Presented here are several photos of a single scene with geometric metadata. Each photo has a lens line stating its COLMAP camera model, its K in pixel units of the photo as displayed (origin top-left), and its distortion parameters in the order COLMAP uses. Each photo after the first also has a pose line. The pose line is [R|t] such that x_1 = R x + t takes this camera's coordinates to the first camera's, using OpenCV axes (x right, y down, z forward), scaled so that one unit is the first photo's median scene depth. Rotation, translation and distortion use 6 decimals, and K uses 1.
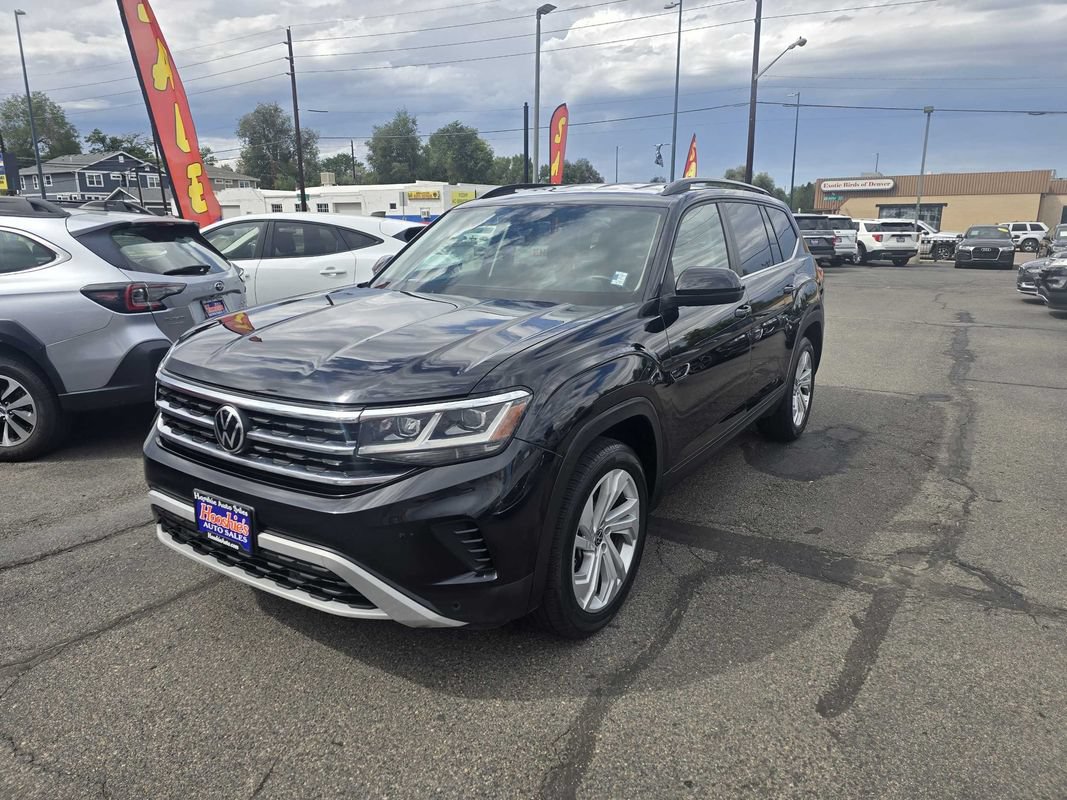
lens RADIAL K [[722.6, 0, 506.4], [0, 722.6, 386.0], [0, 0, 1]] dist [0.066049, -0.060407]
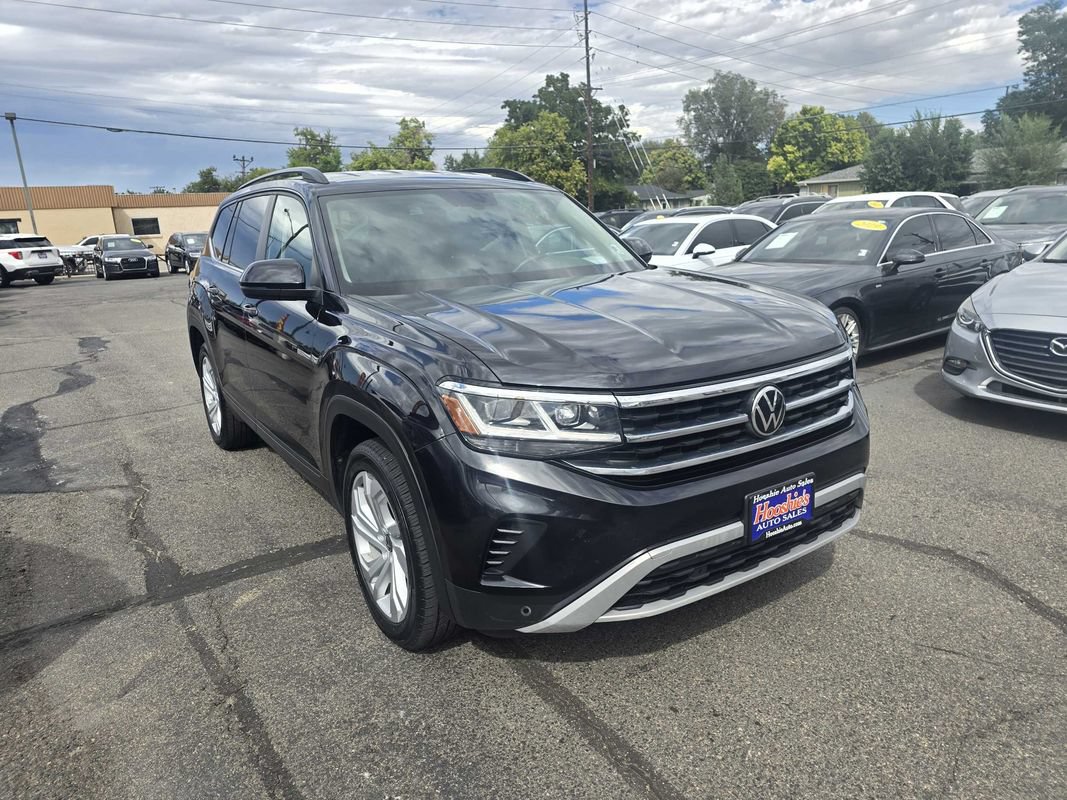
lens RADIAL K [[737.4, 0, 533.5], [0, 737.4, 400.0], [0, 0, 1]] dist [0.063333, -0.064387]
pose [[0.366540, -0.239737, 0.898985, -0.954867], [0.247931, 0.956463, 0.153978, -0.124422], [-0.896760, 0.166447, 0.410020, 0.626901]]
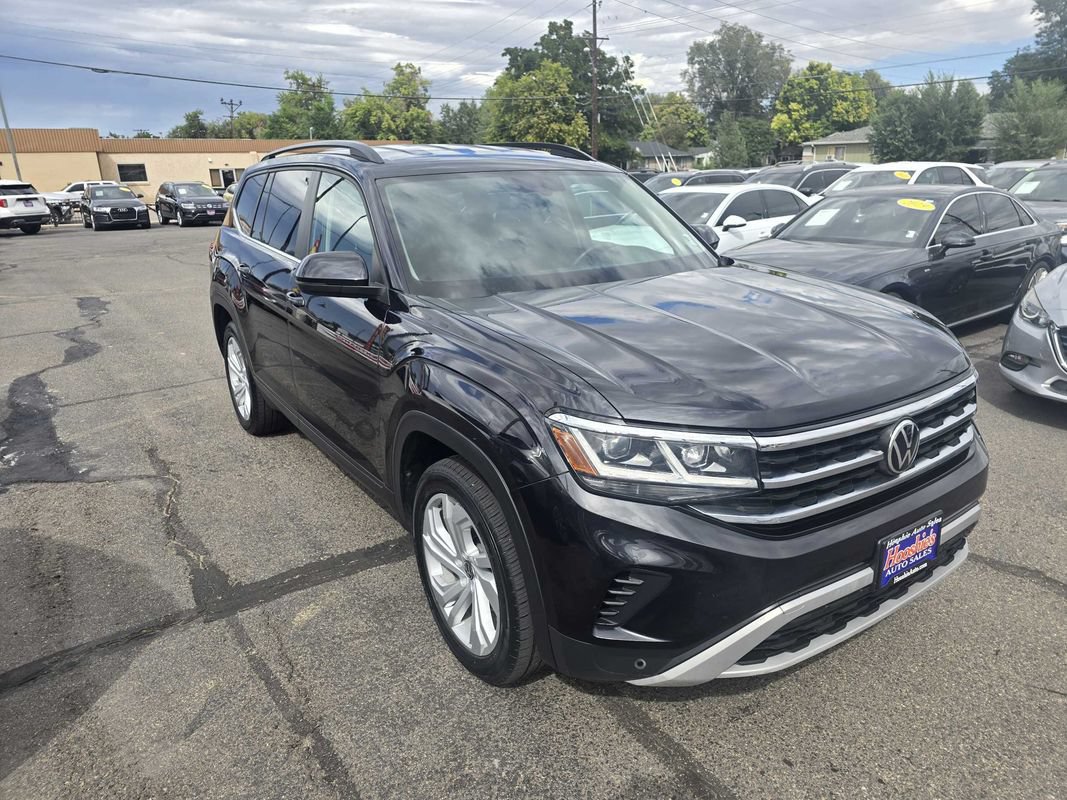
lens RADIAL K [[738.3, 0, 540.0], [0, 738.3, 405.9], [0, 0, 1]] dist [0.059854, -0.061635]
pose [[0.352749, -0.291917, 0.889018, -0.919578], [0.227038, 0.948402, 0.221331, -0.195973], [-0.907756, 0.123767, 0.400825, 0.734771]]
